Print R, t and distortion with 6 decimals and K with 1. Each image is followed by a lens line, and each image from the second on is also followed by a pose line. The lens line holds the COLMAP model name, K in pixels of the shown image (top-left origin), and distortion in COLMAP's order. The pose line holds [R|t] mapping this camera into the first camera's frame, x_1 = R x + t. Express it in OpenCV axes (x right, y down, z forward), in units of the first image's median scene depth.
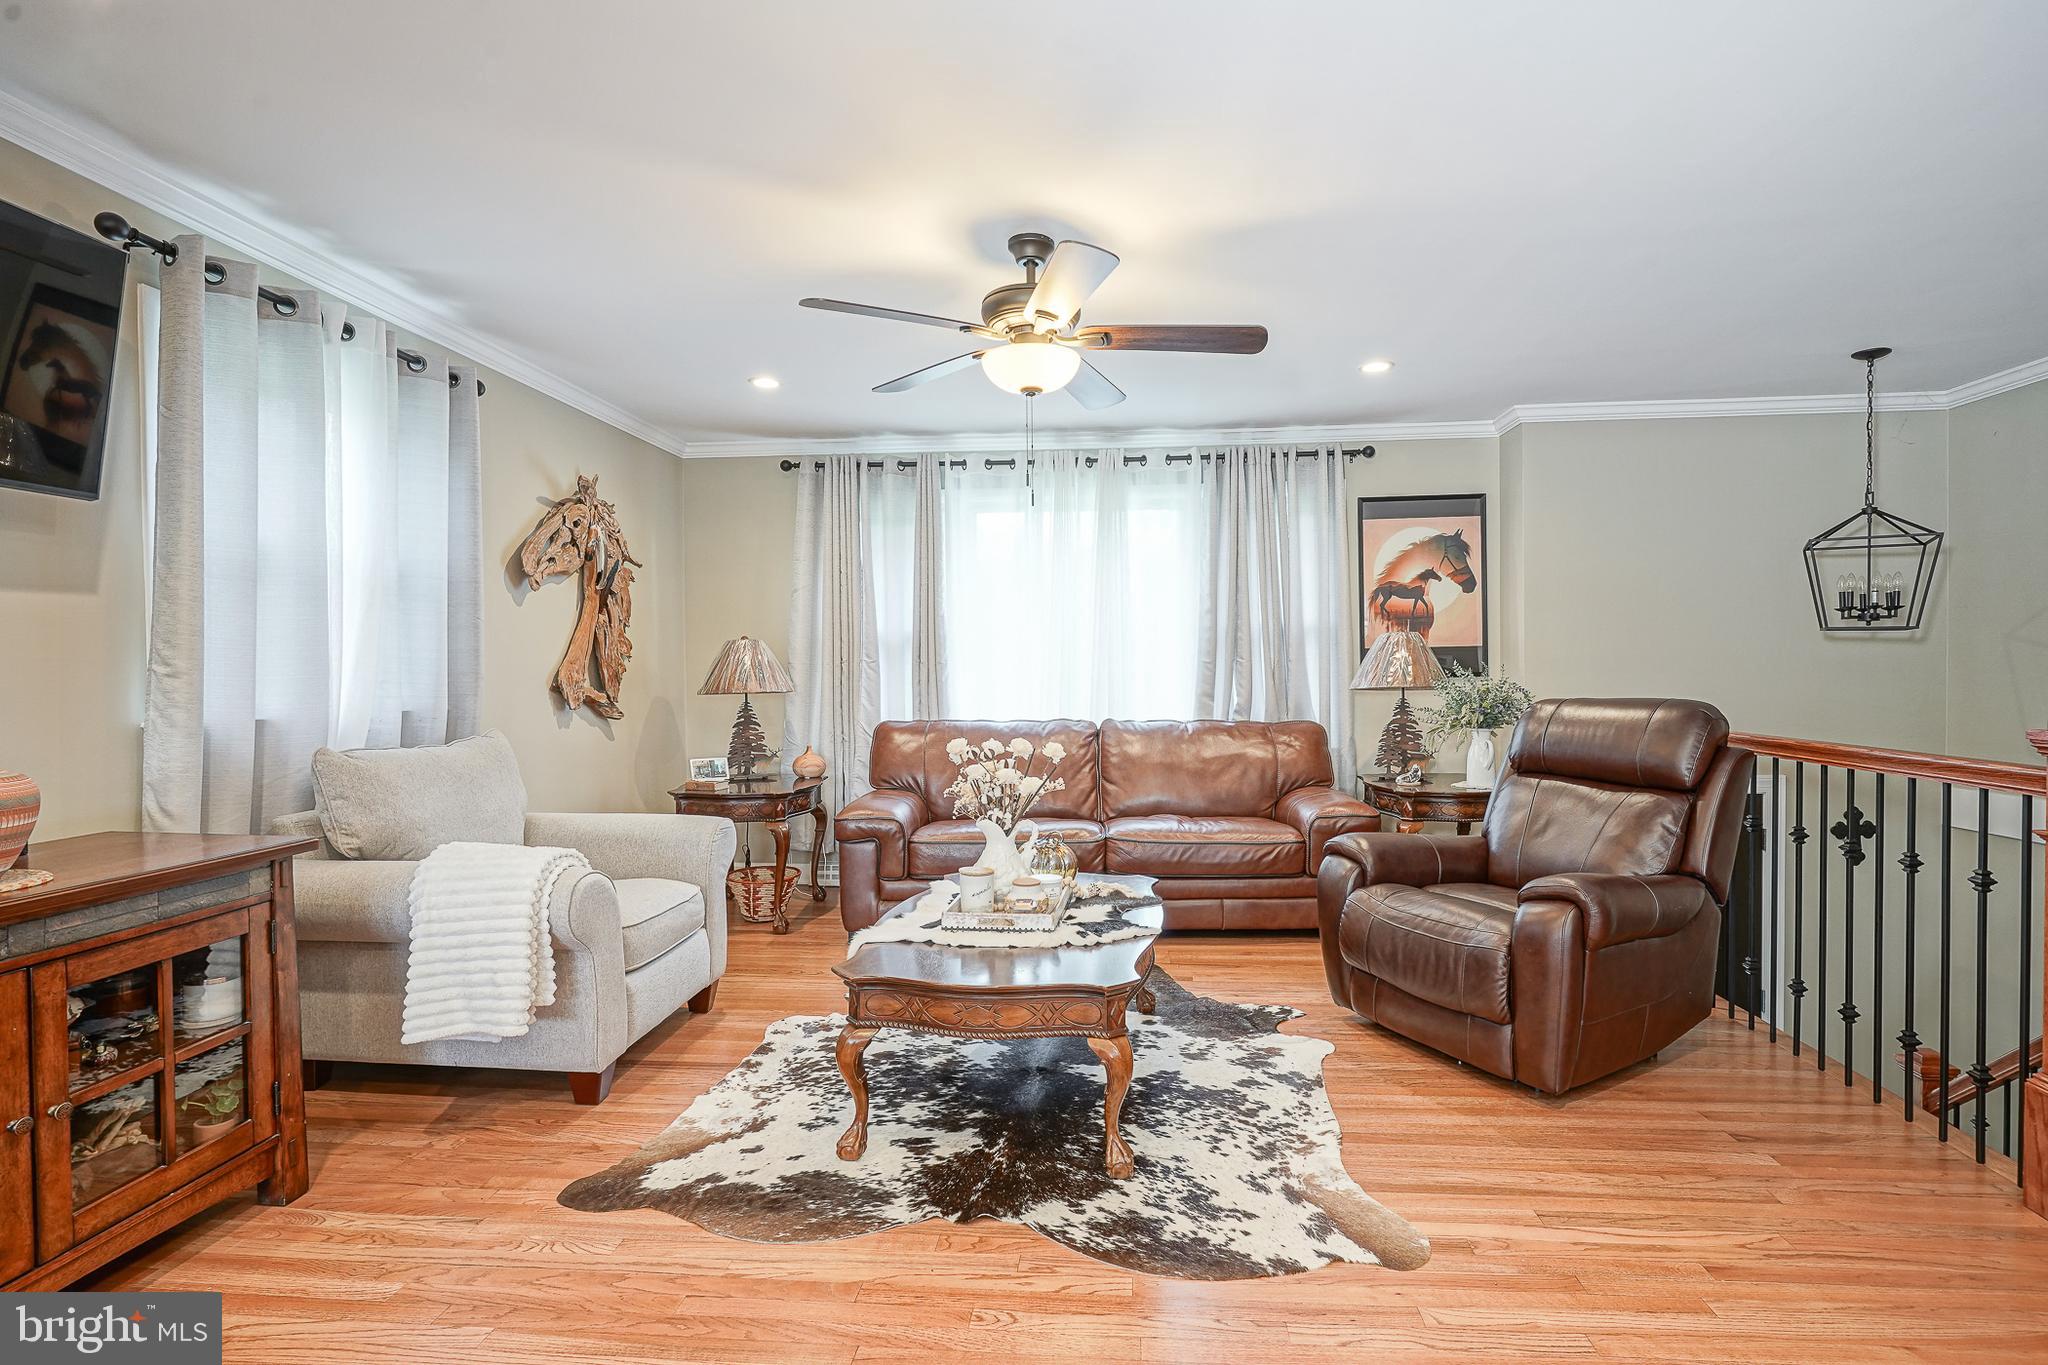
lens RADIAL K [[991.0, 0, 1044.6], [0, 991.0, 682.6], [0, 0, 1]] dist [-0.008939, 0.002582]
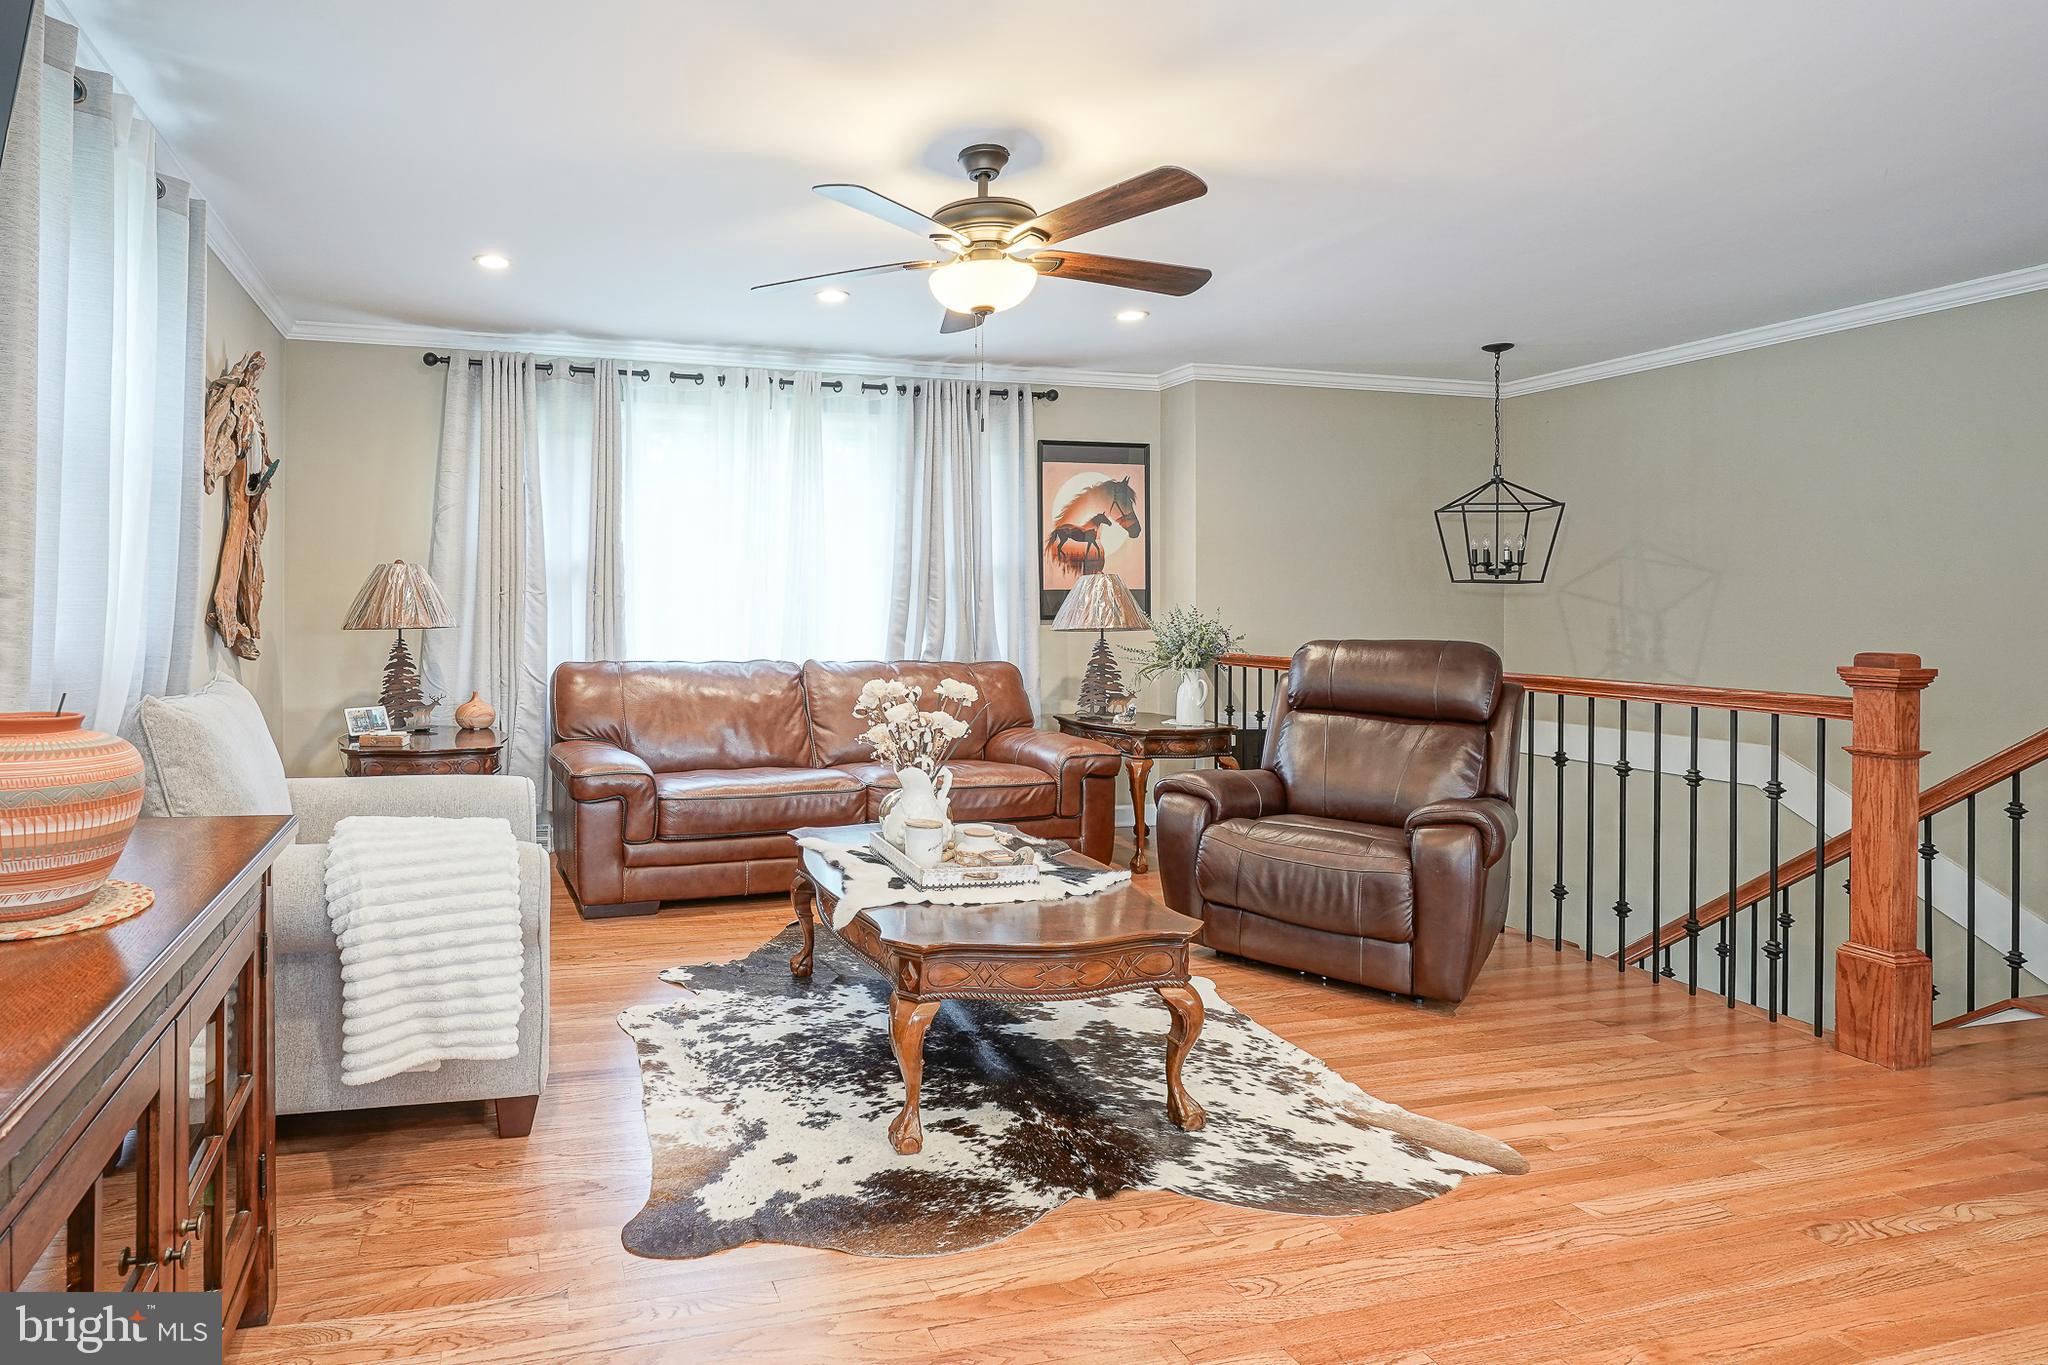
lens RADIAL K [[1068.3, 0, 751.5], [0, 1068.3, 604.0], [0, 0, 1]] dist [-0.006608, -0.000070]
pose [[0.951599, 0.016345, 0.306906, -0.508608], [-0.011322, 0.999771, -0.018141, 0.005579], [-0.307132, 0.013789, 0.951567, 0.098245]]
